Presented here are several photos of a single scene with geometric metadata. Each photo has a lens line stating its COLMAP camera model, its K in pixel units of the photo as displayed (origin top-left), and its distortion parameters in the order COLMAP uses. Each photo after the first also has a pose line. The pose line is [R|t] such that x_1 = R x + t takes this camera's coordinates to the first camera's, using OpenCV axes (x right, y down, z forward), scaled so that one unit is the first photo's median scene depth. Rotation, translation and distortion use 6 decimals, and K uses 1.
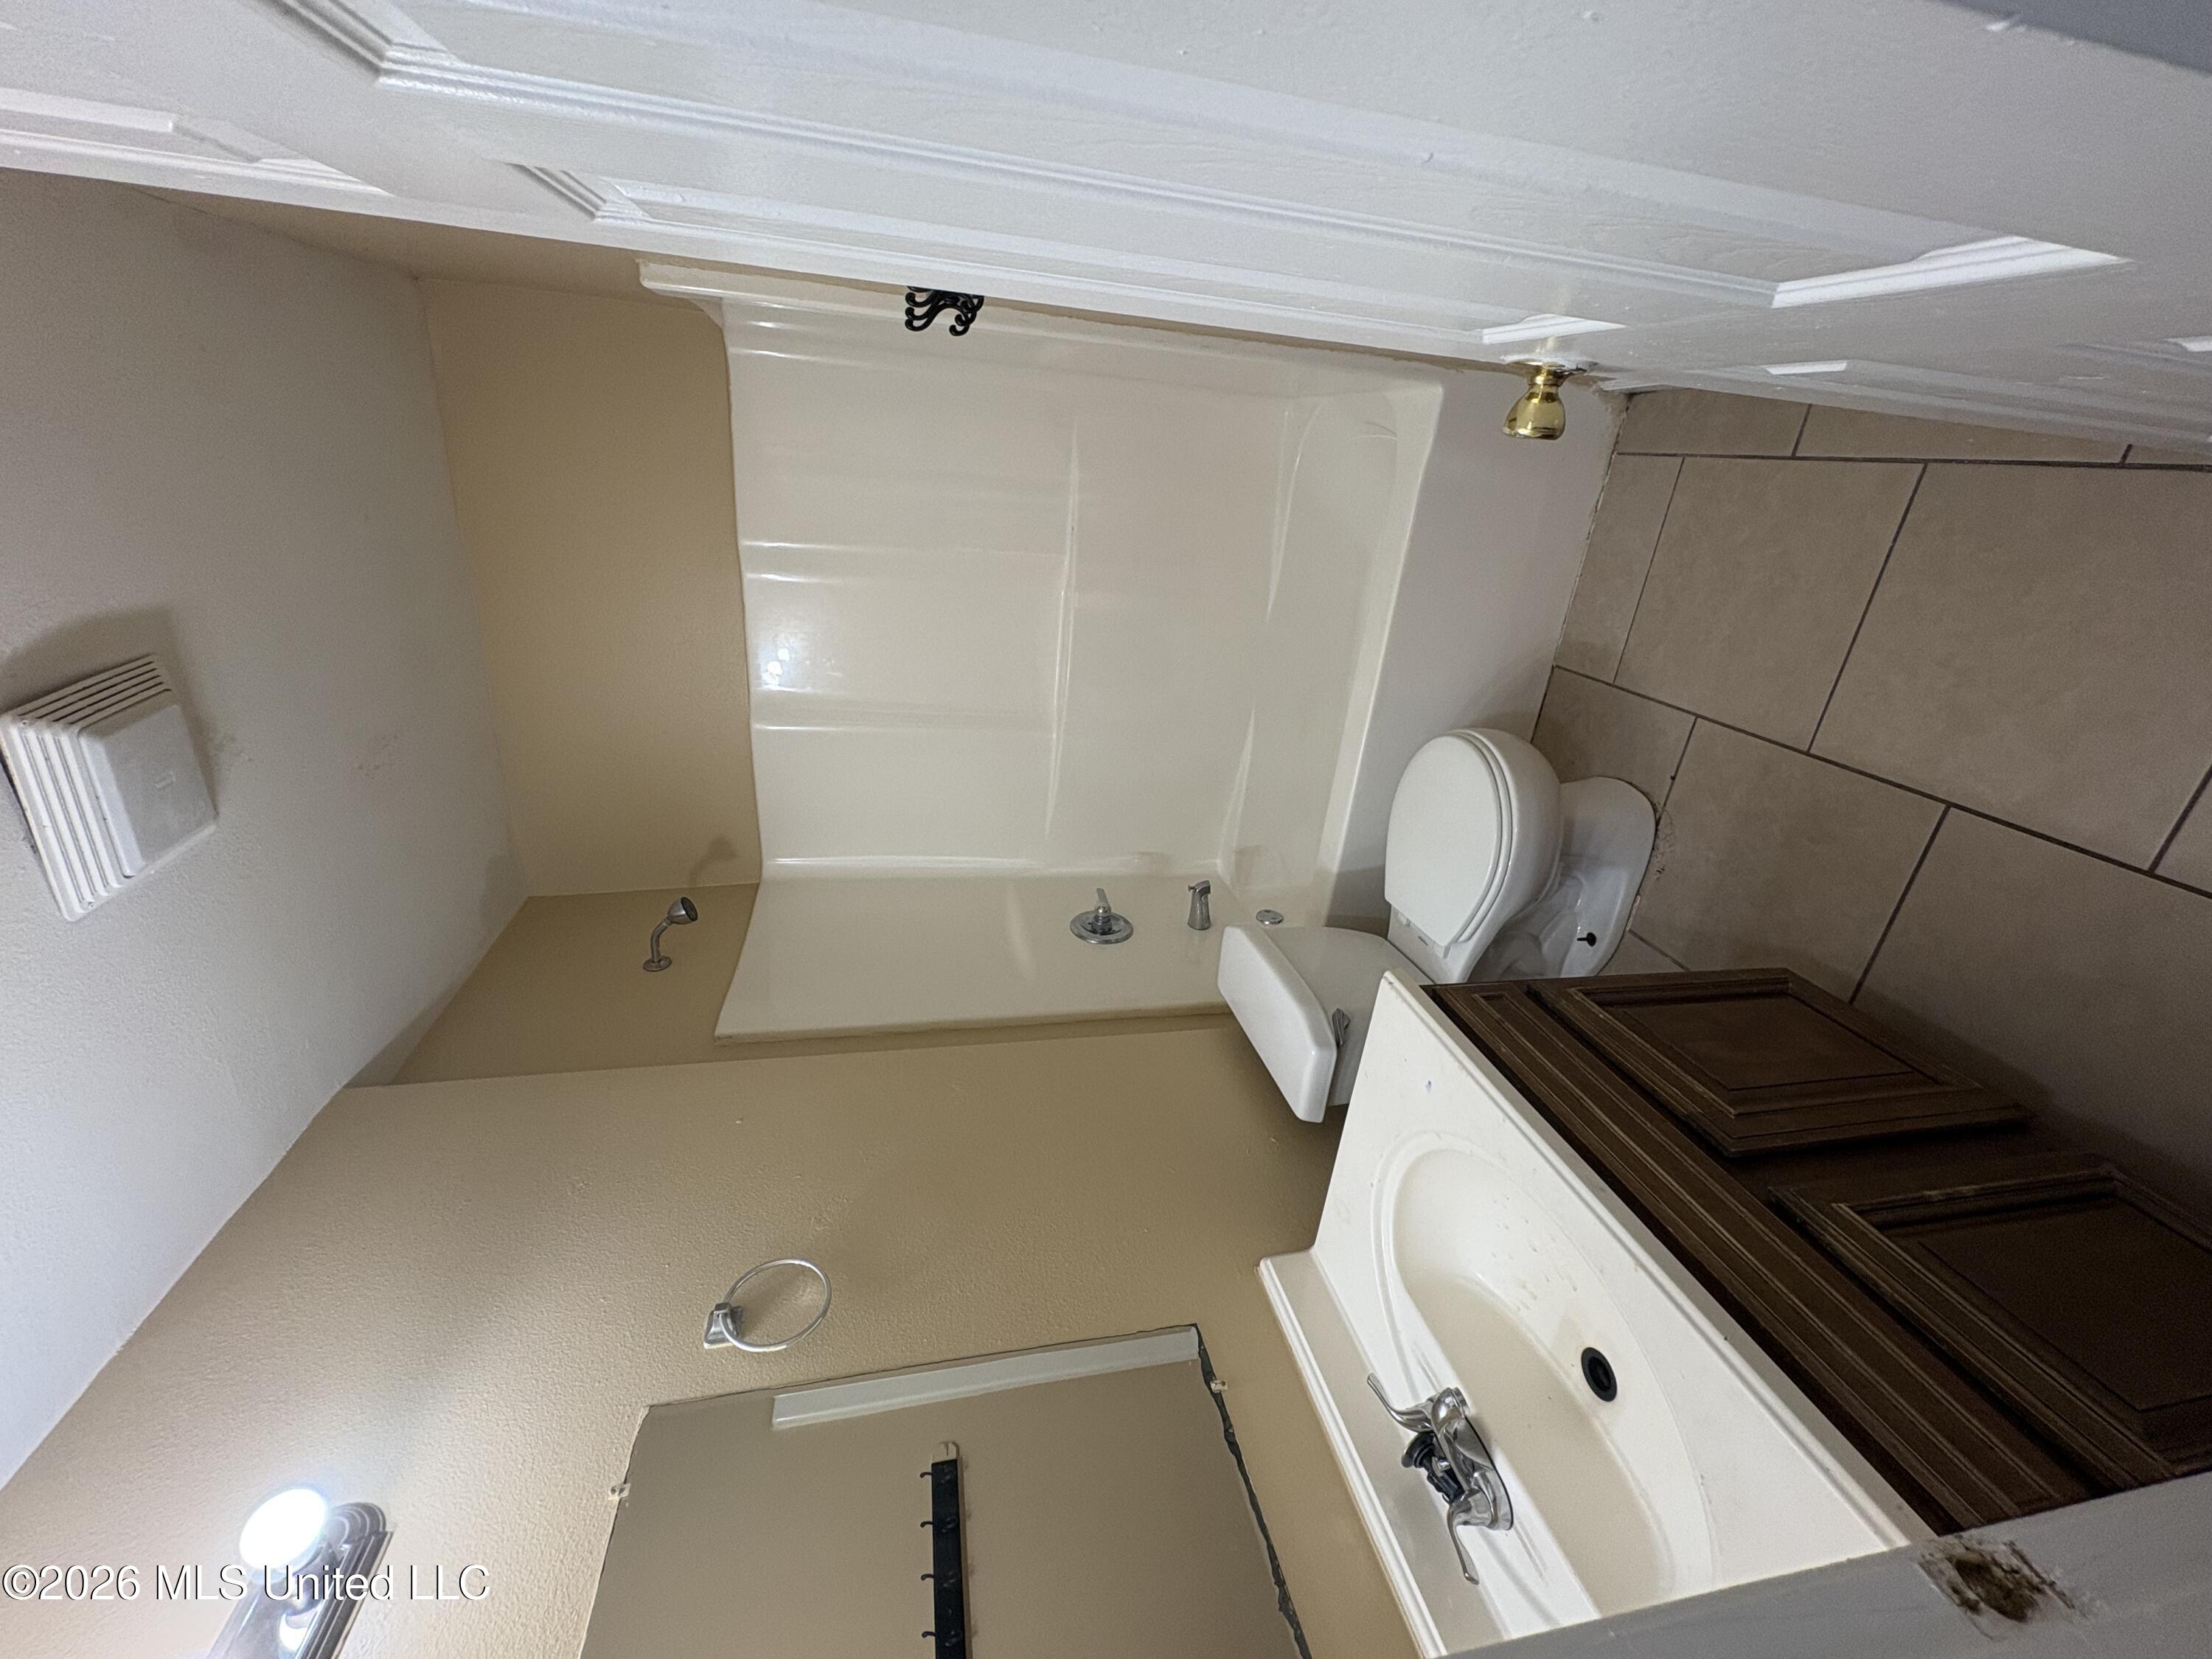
lens RADIAL K [[886.5, 0, 1100.9], [0, 886.5, 829.9], [0, 0, 1]] dist [-0.000598, -0.000007]
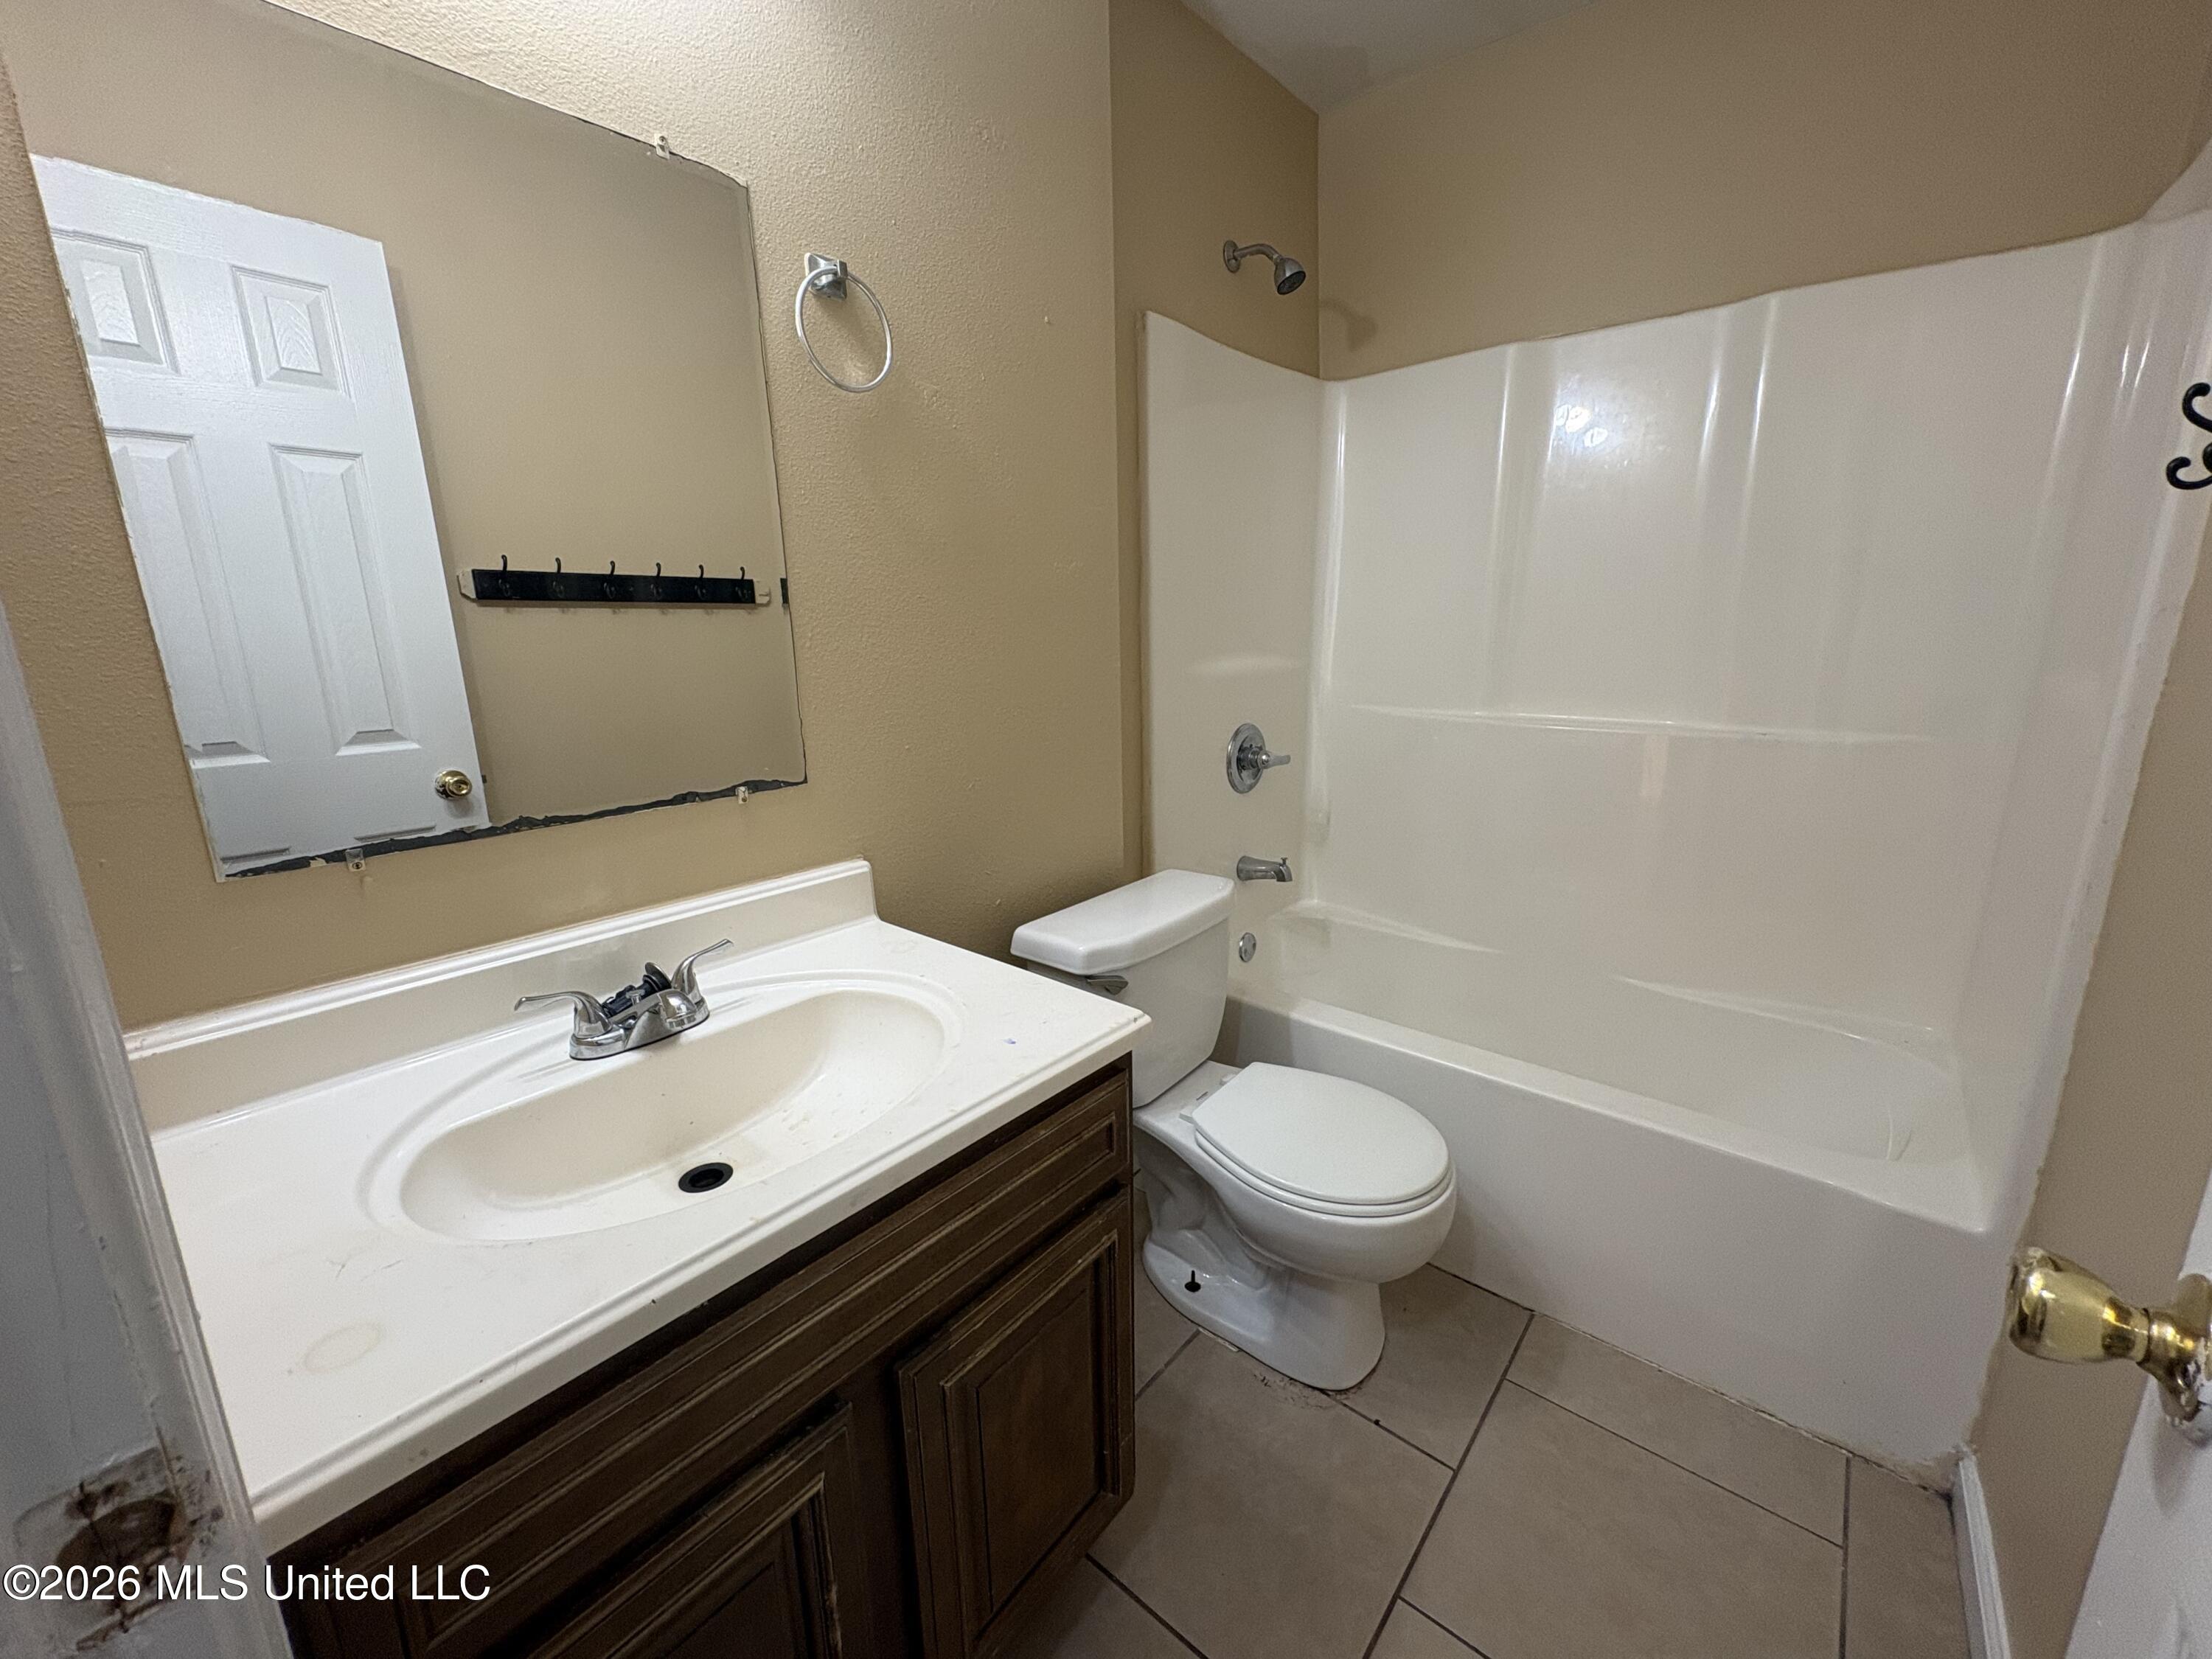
lens RADIAL K [[886.5, 0, 1107.1], [0, 886.5, 825.5], [0, 0, 1]] dist [-0.000598, -0.000007]
pose [[-0.056765, 0.998317, 0.011872, 0.126540], [-0.957873, -0.057810, 0.281313, -0.022928], [0.281525, 0.004597, 0.959543, 0.179790]]
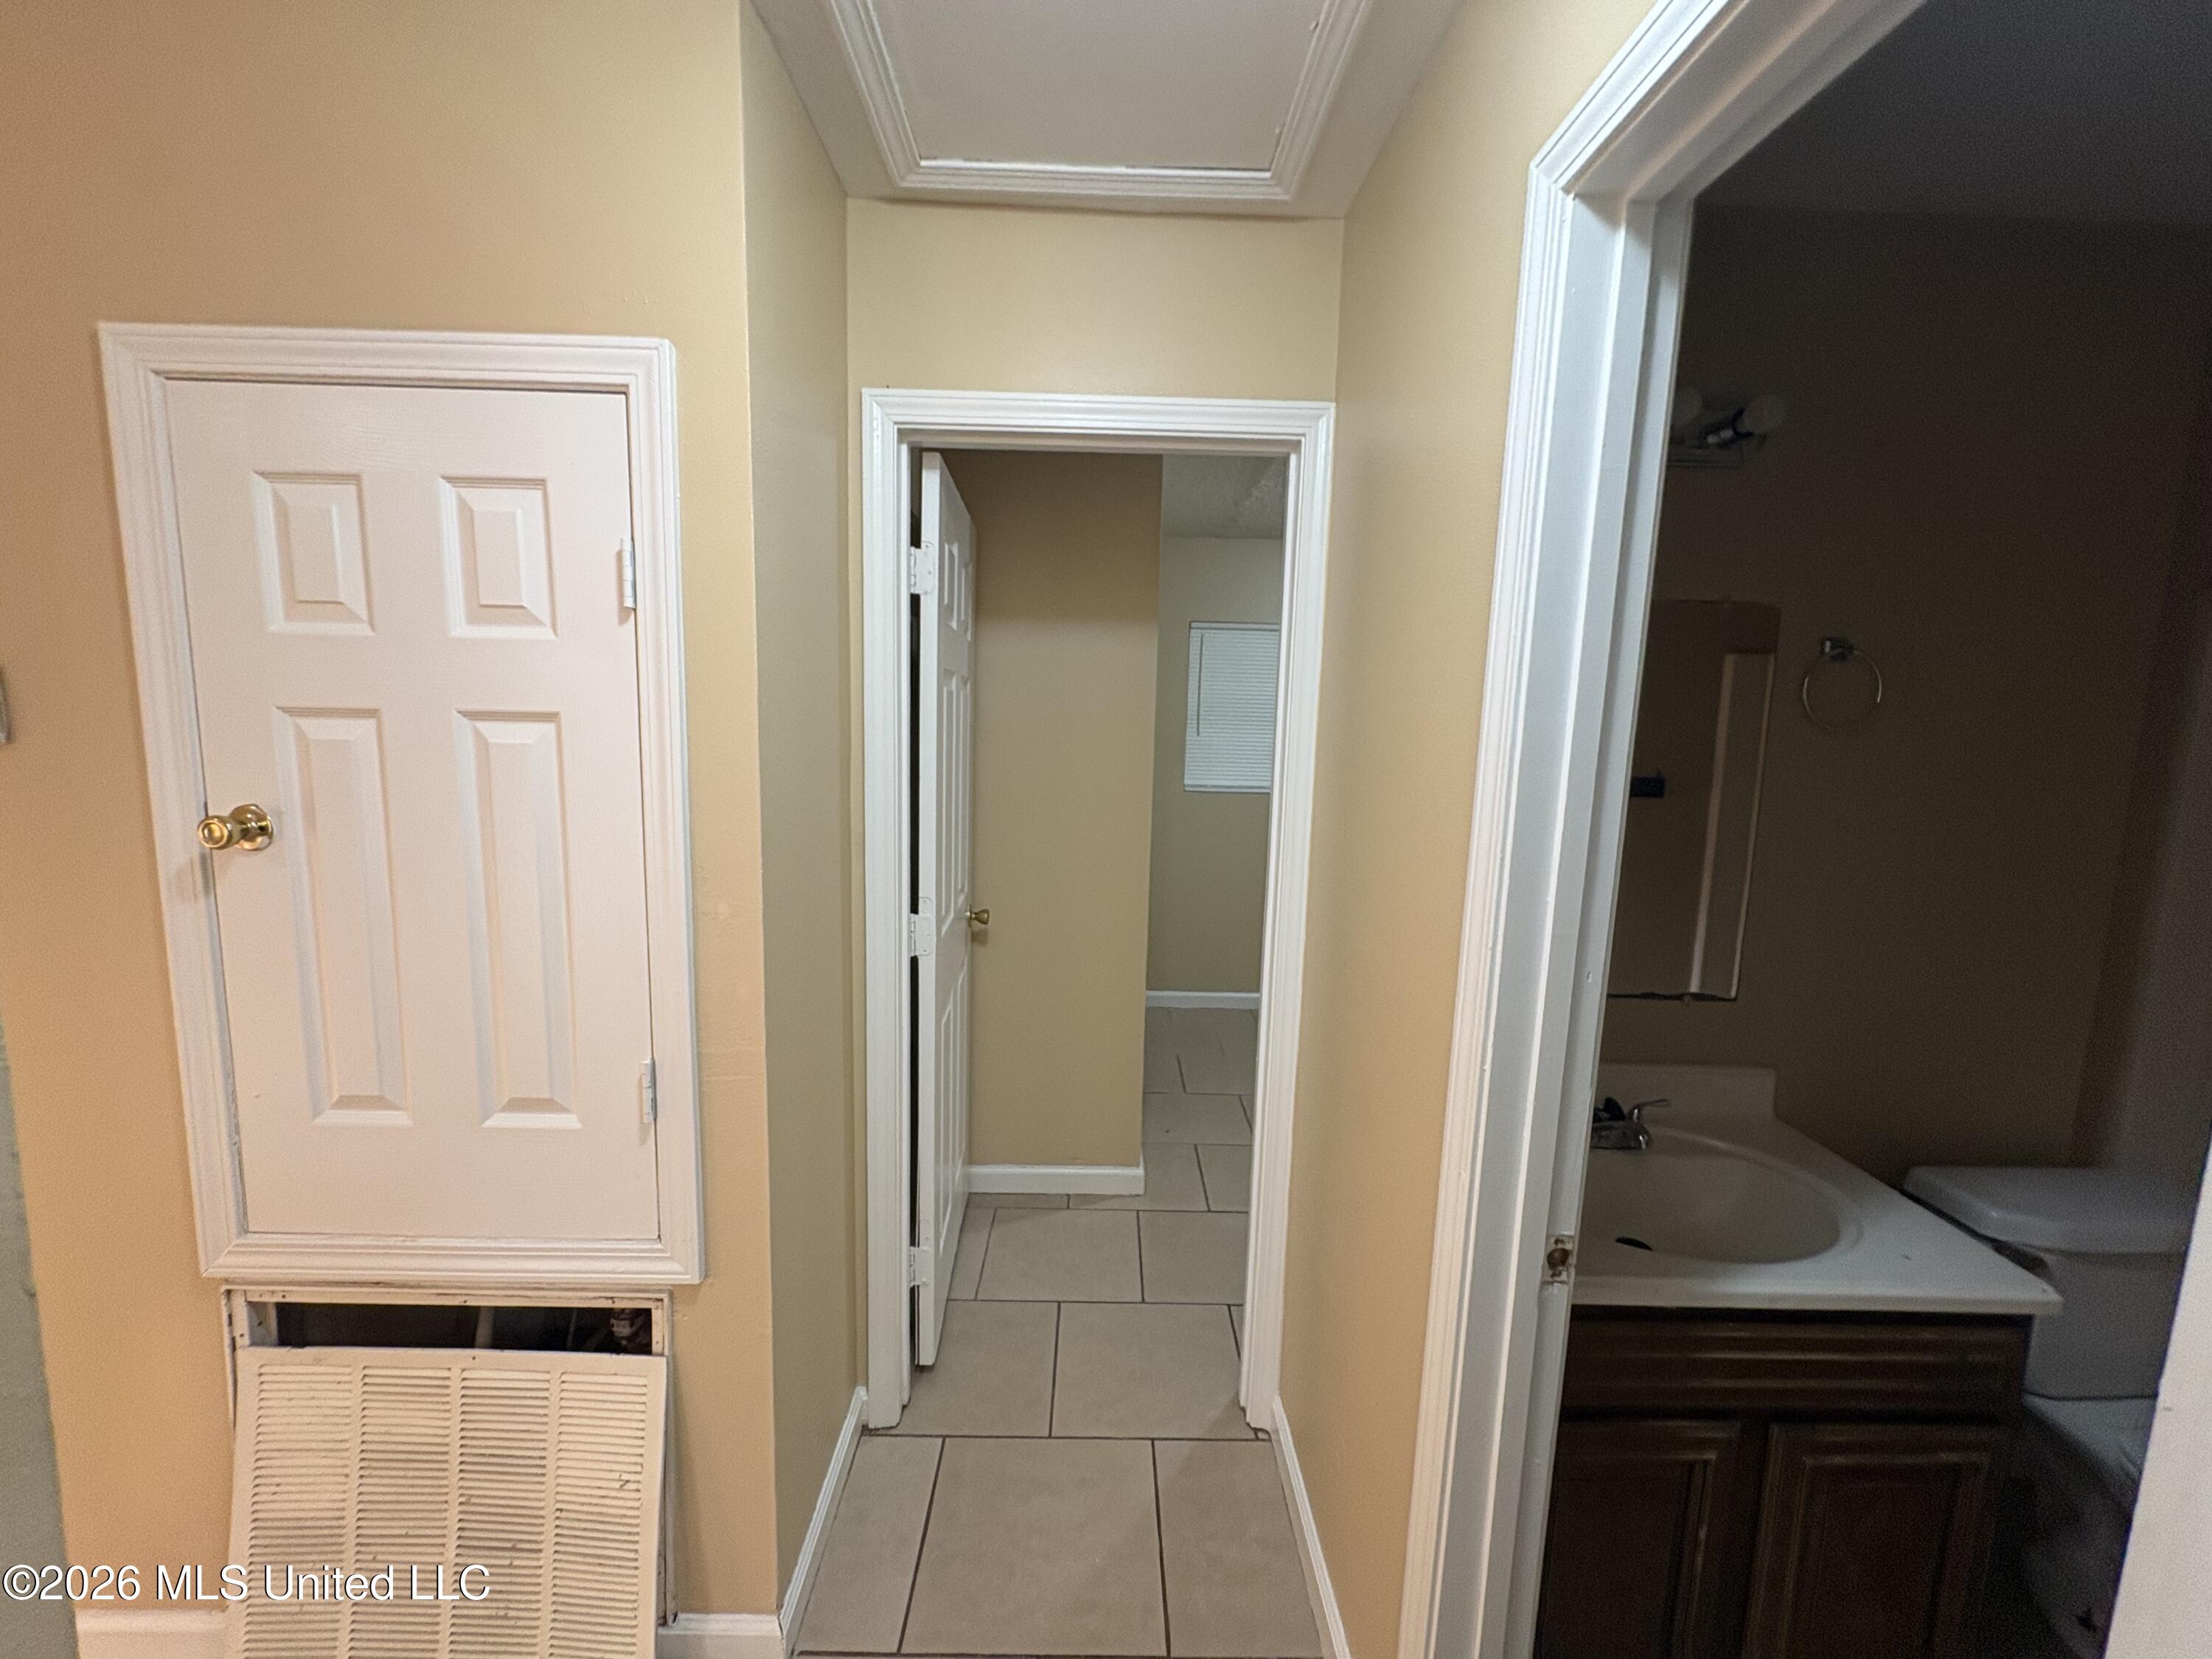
lens RADIAL K [[886.5, 0, 1104.4], [0, 886.5, 826.1], [0, 0, 1]] dist [-0.000598, -0.000007]
pose [[-0.240435, 0.969779, 0.041465, 0.027416], [-0.406460, -0.139381, 0.902975, -0.208681], [0.881466, 0.200253, 0.427688, -0.435850]]
